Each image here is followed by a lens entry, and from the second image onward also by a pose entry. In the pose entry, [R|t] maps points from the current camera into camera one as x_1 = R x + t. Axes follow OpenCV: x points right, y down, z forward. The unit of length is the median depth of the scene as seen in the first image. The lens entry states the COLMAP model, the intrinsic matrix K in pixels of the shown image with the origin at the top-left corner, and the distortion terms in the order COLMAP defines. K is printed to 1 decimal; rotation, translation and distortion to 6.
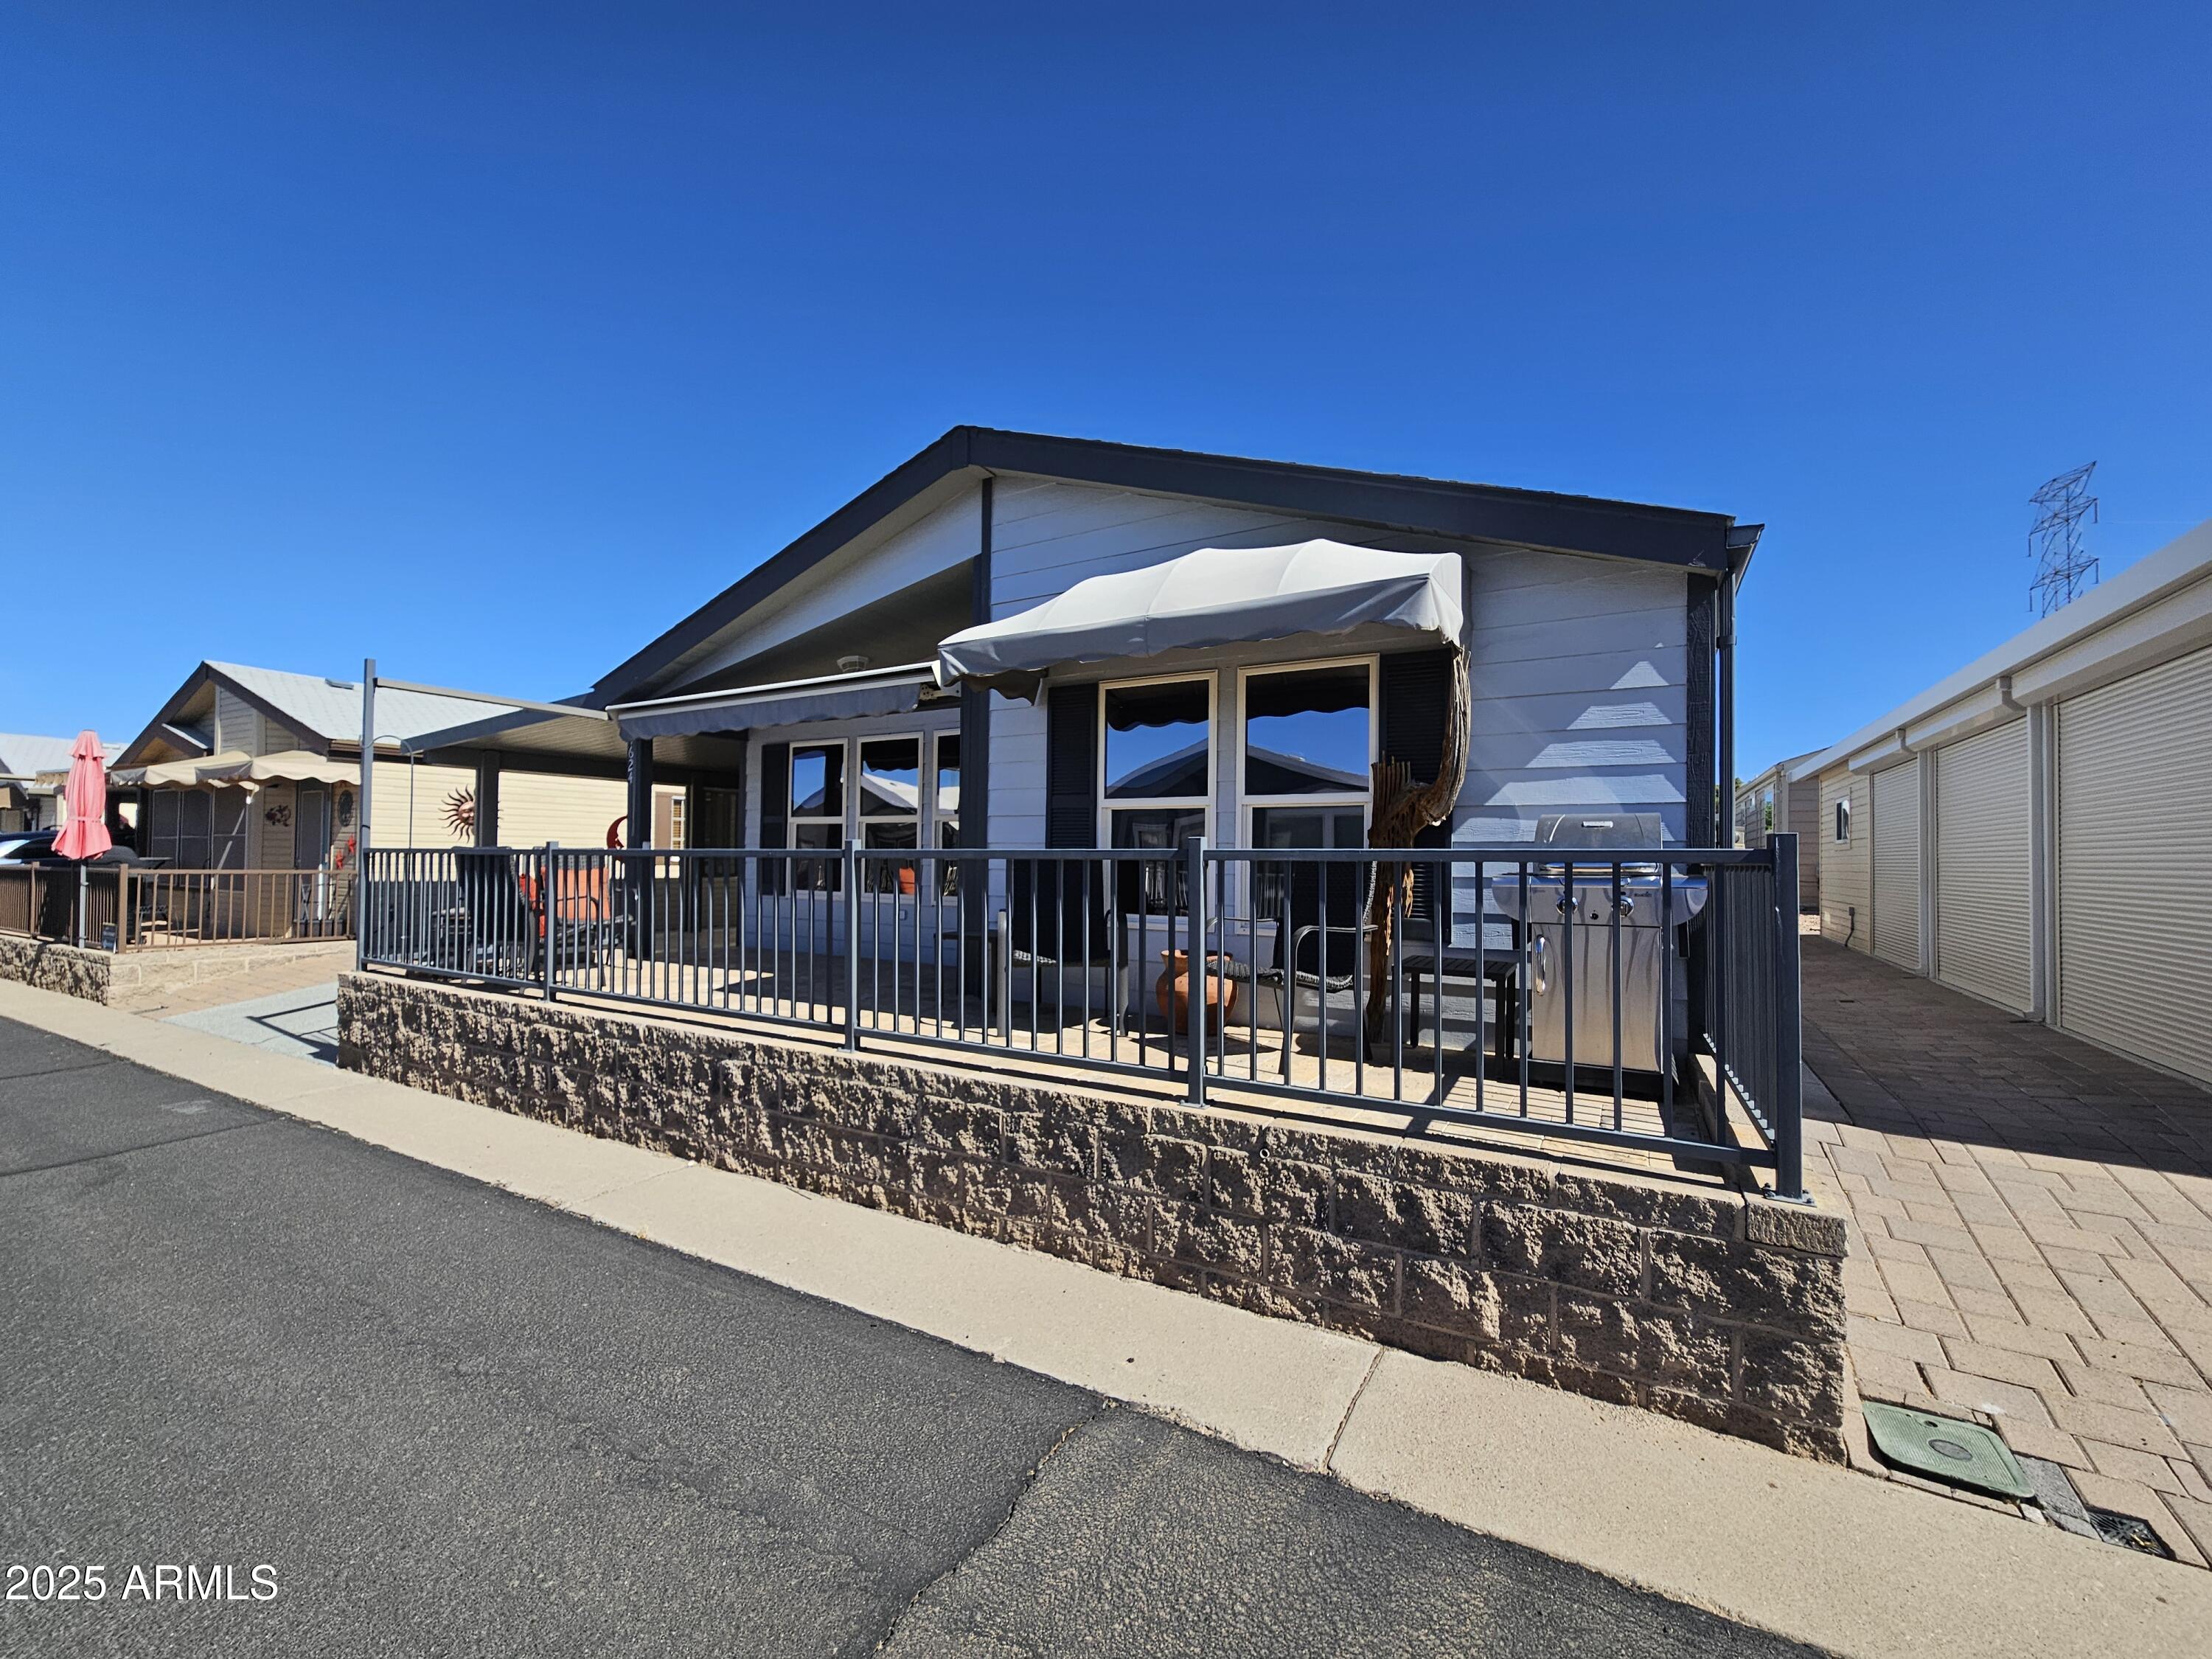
lens RADIAL K [[909.2, 0, 1102.8], [0, 909.2, 836.7], [0, 0, 1]] dist [-0.002141, 0.001266]
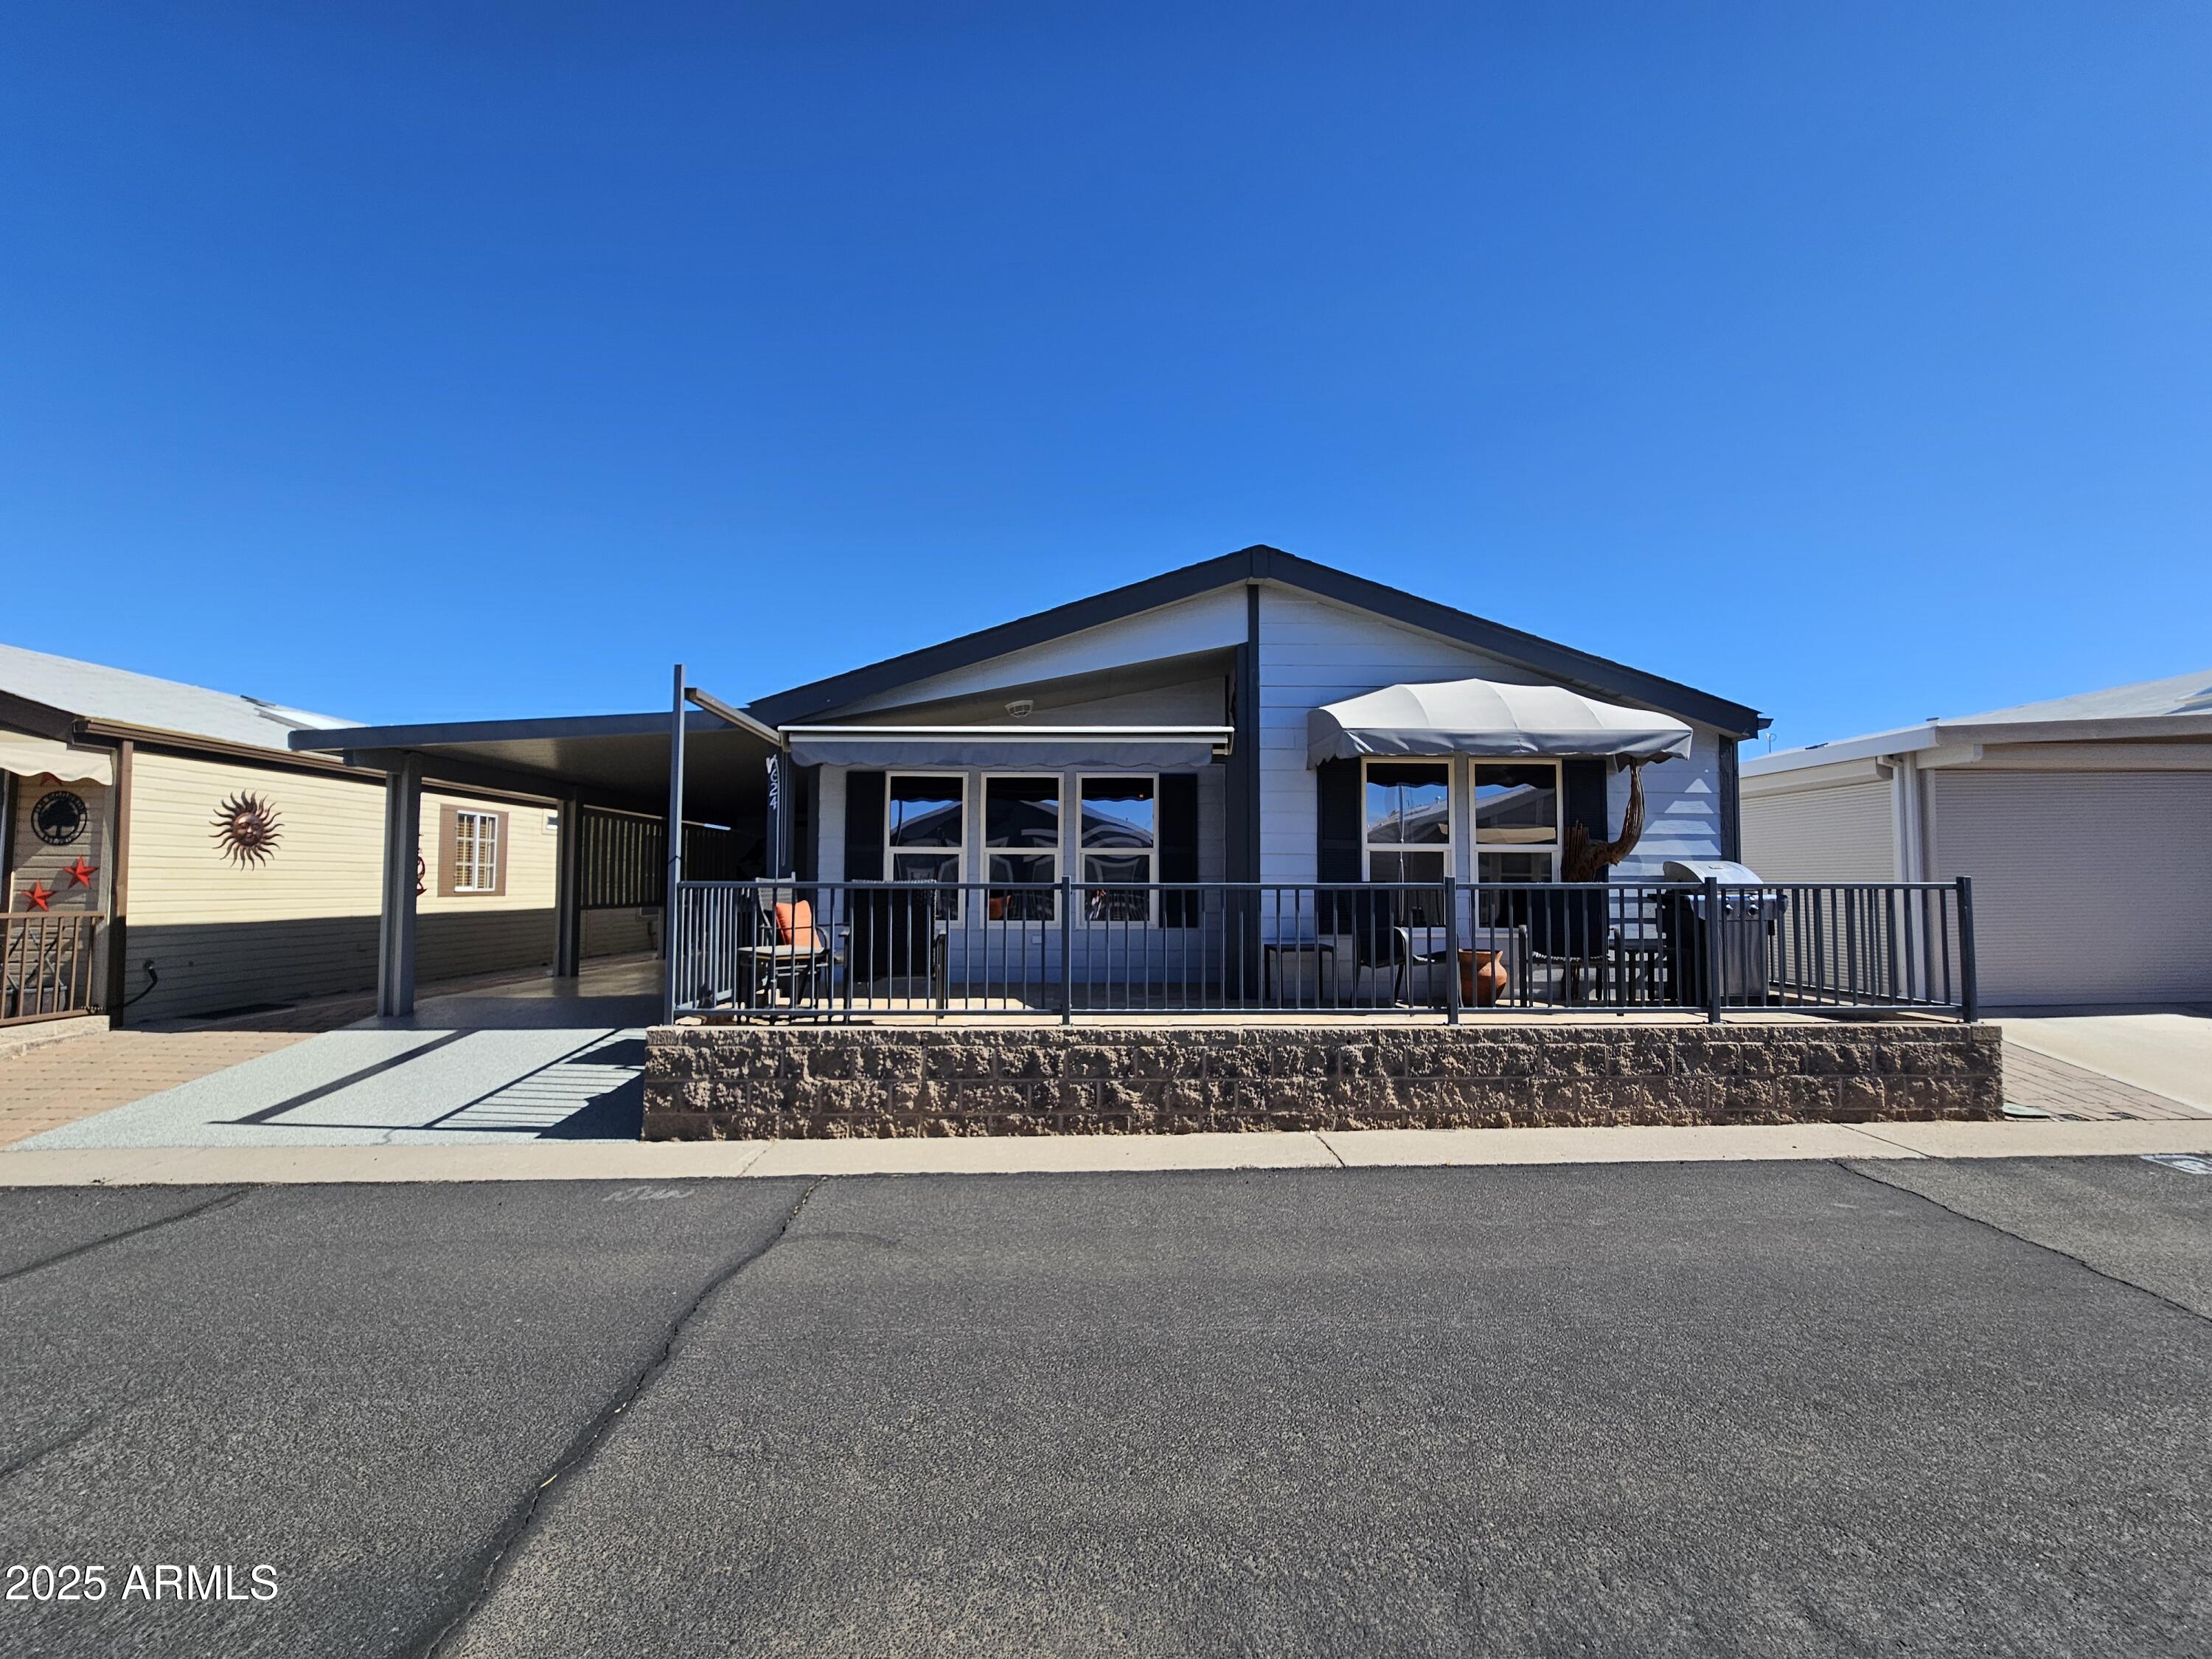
lens RADIAL K [[909.2, 0, 1105.6], [0, 909.2, 837.2], [0, 0, 1]] dist [-0.002141, 0.001266]
pose [[0.846979, 0.020897, 0.531215, -1.462680], [-0.007593, 0.999601, -0.027216, -0.015029], [-0.531572, 0.019018, 0.846800, 0.080094]]
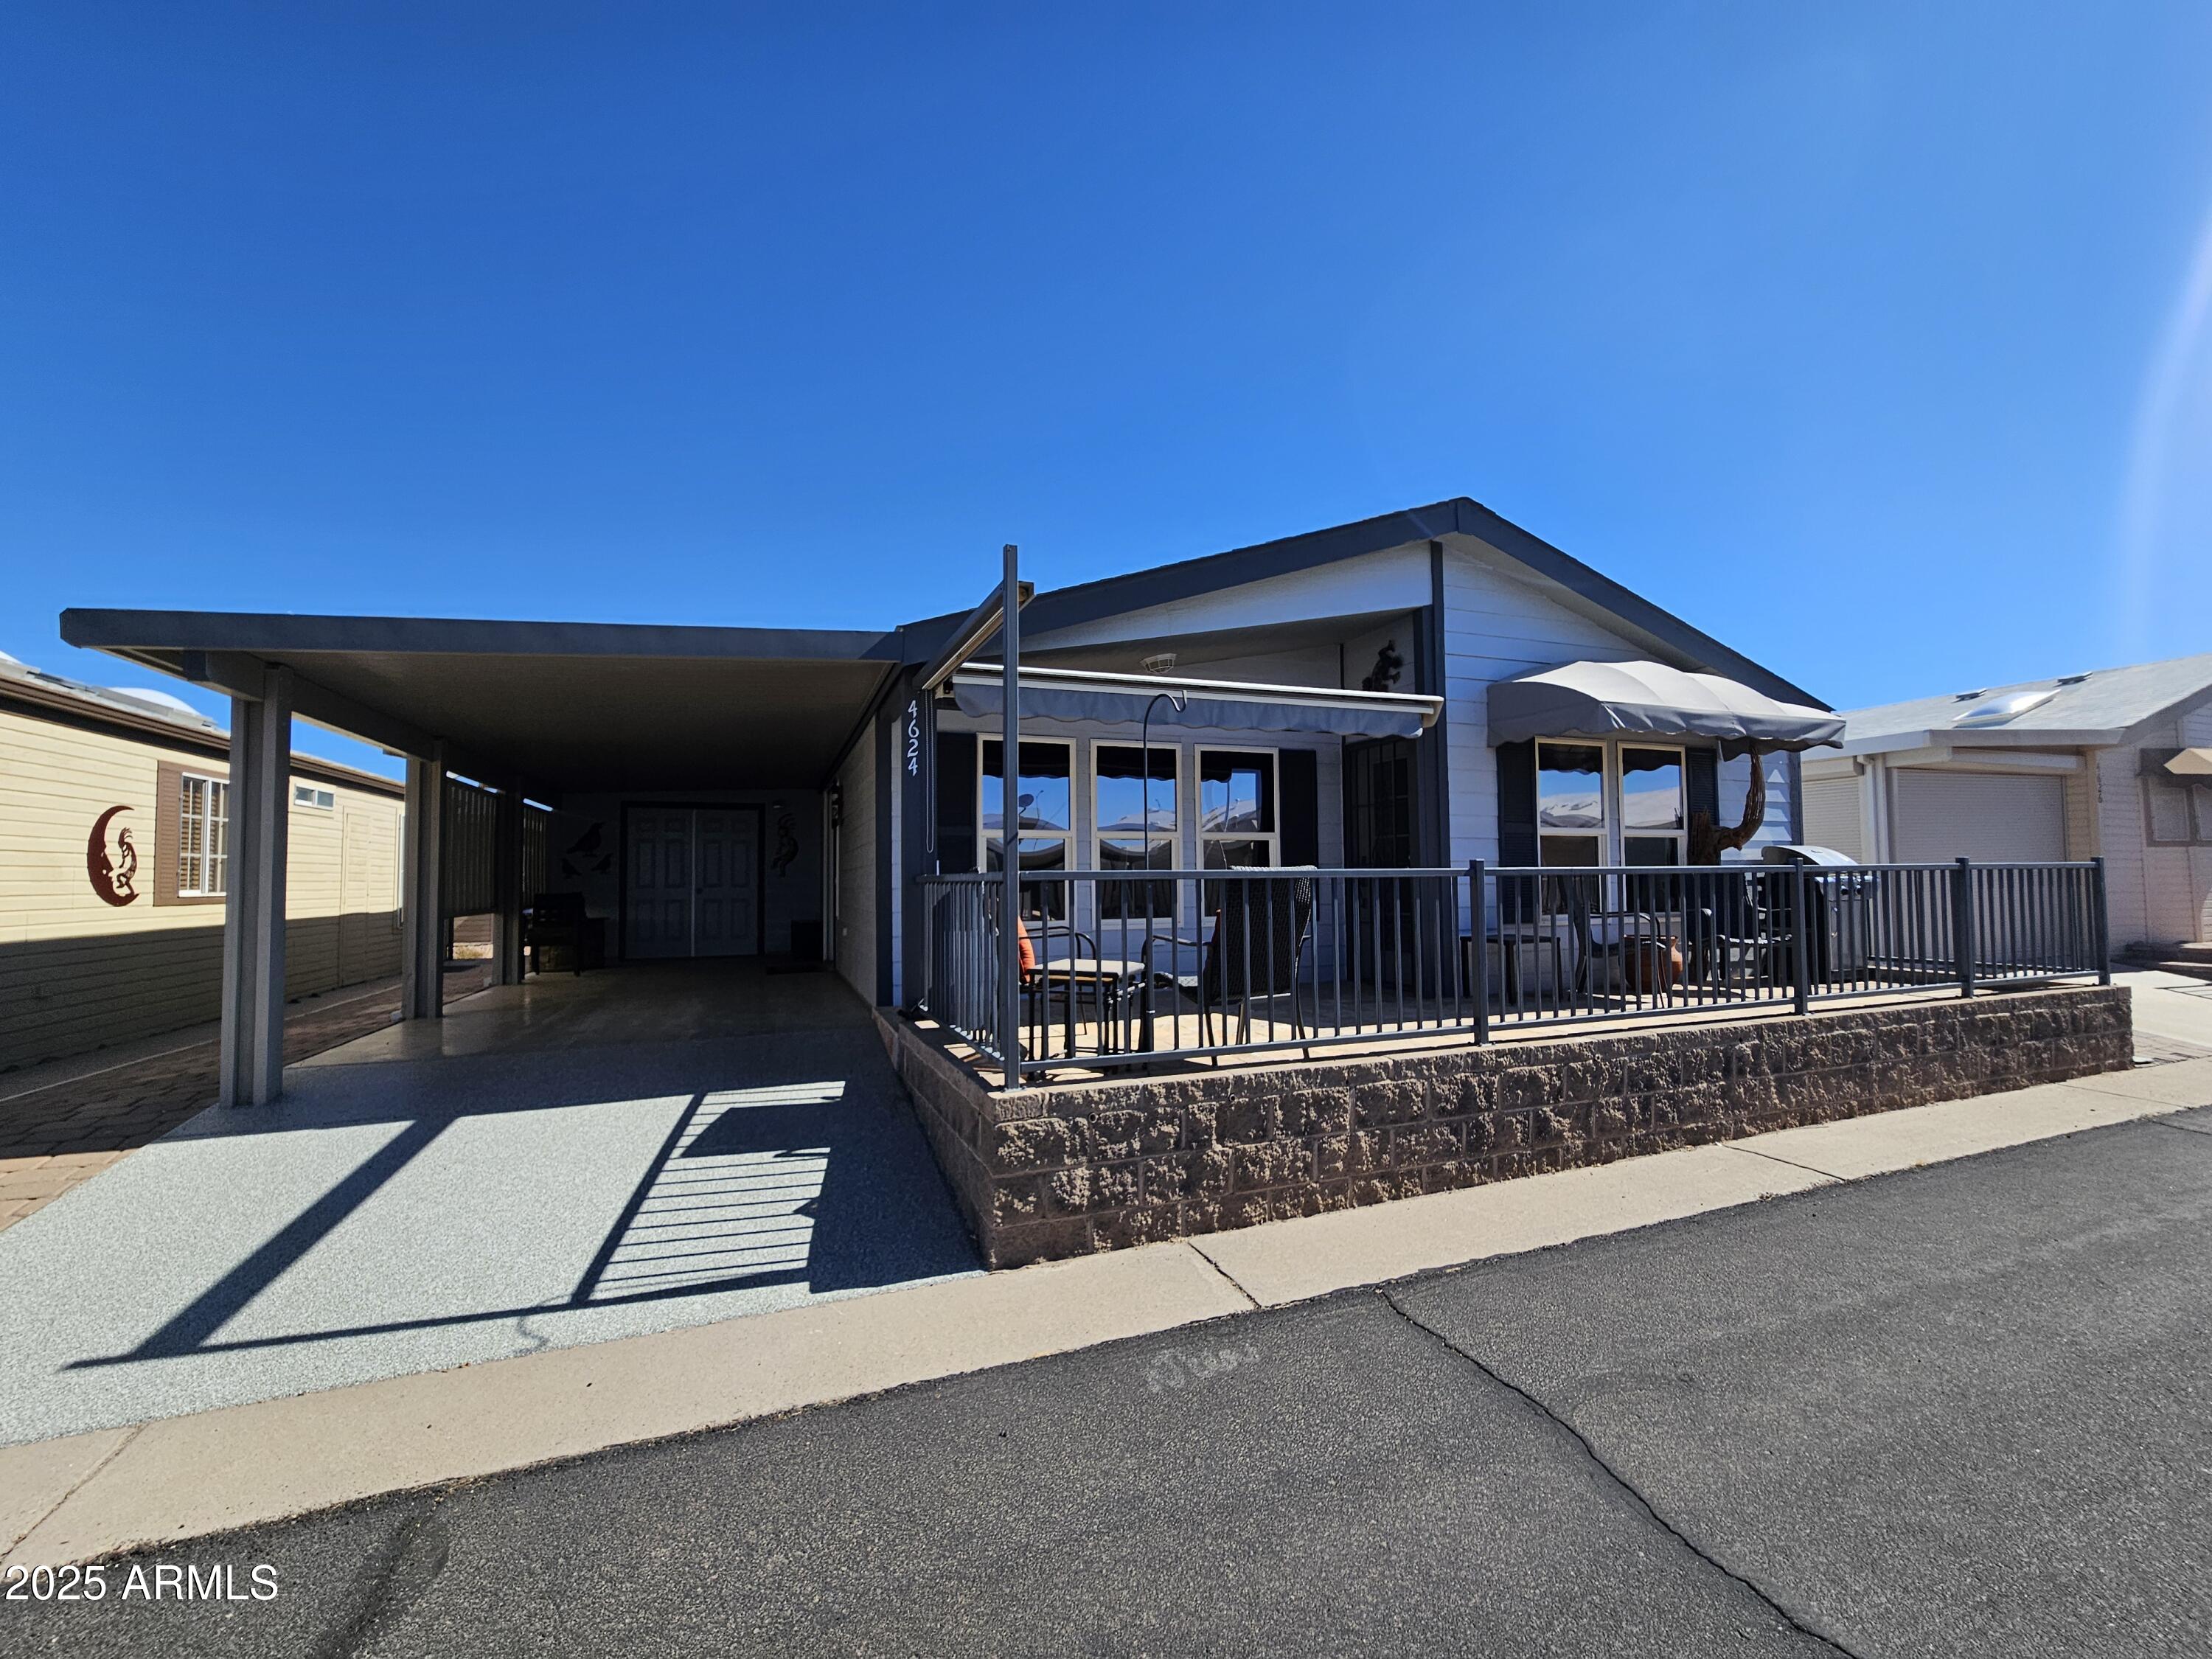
lens RADIAL K [[909.2, 0, 1108.3], [0, 909.2, 833.4], [0, 0, 1]] dist [-0.002141, 0.001266]
pose [[0.622117, 0.023552, 0.782570, -1.935740], [-0.003336, 0.999618, -0.027432, 0.006911], [-0.782917, 0.014455, 0.621958, 0.942201]]
